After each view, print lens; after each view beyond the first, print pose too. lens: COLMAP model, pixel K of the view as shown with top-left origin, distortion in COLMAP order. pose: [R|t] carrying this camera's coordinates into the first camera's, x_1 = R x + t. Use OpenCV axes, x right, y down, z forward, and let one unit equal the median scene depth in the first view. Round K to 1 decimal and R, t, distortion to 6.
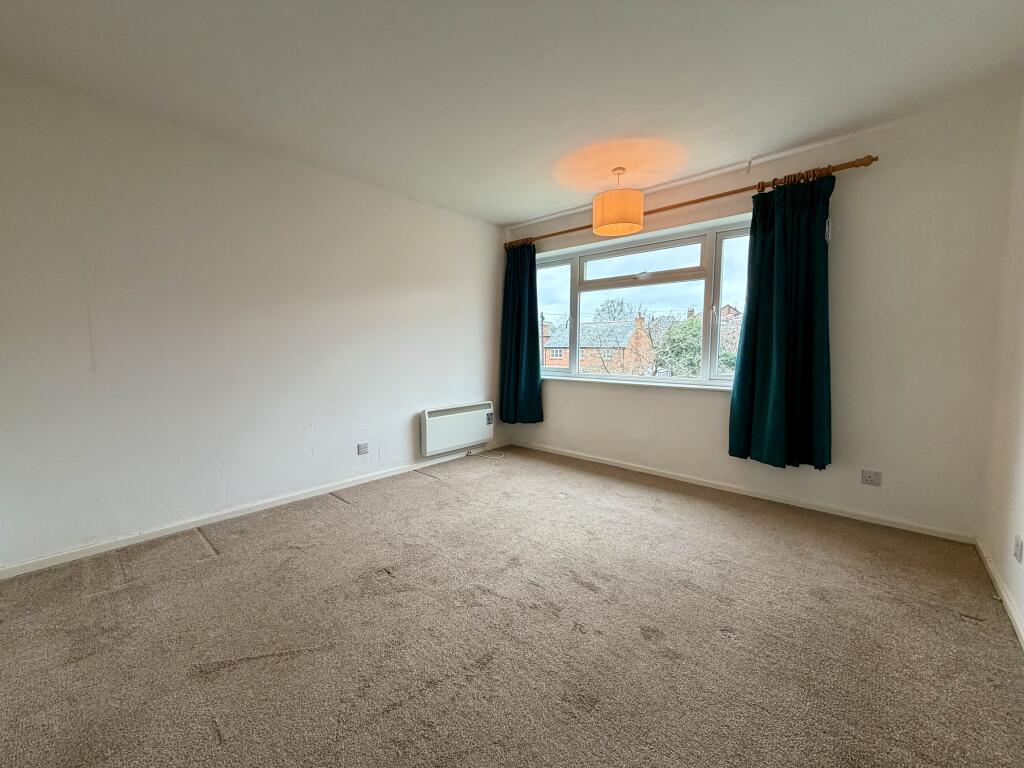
lens RADIAL K [[409.9, 0, 516.2], [0, 409.9, 390.6], [0, 0, 1]] dist [0.001314, 0.000044]
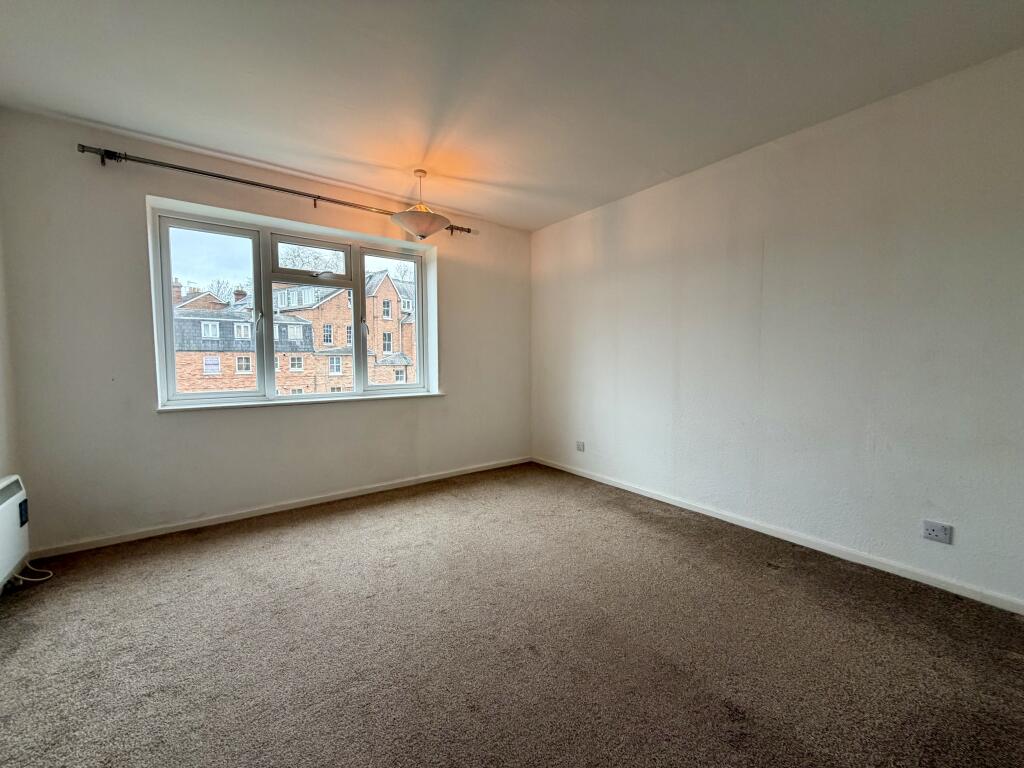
lens RADIAL K [[409.9, 0, 515.6], [0, 409.9, 378.2], [0, 0, 1]] dist [0.001314, 0.000044]
pose [[0.203893, -0.052761, 0.977570, -0.457592], [0.106492, 0.993817, 0.031427, -0.043060], [-0.973184, 0.097696, 0.208251, 0.422128]]
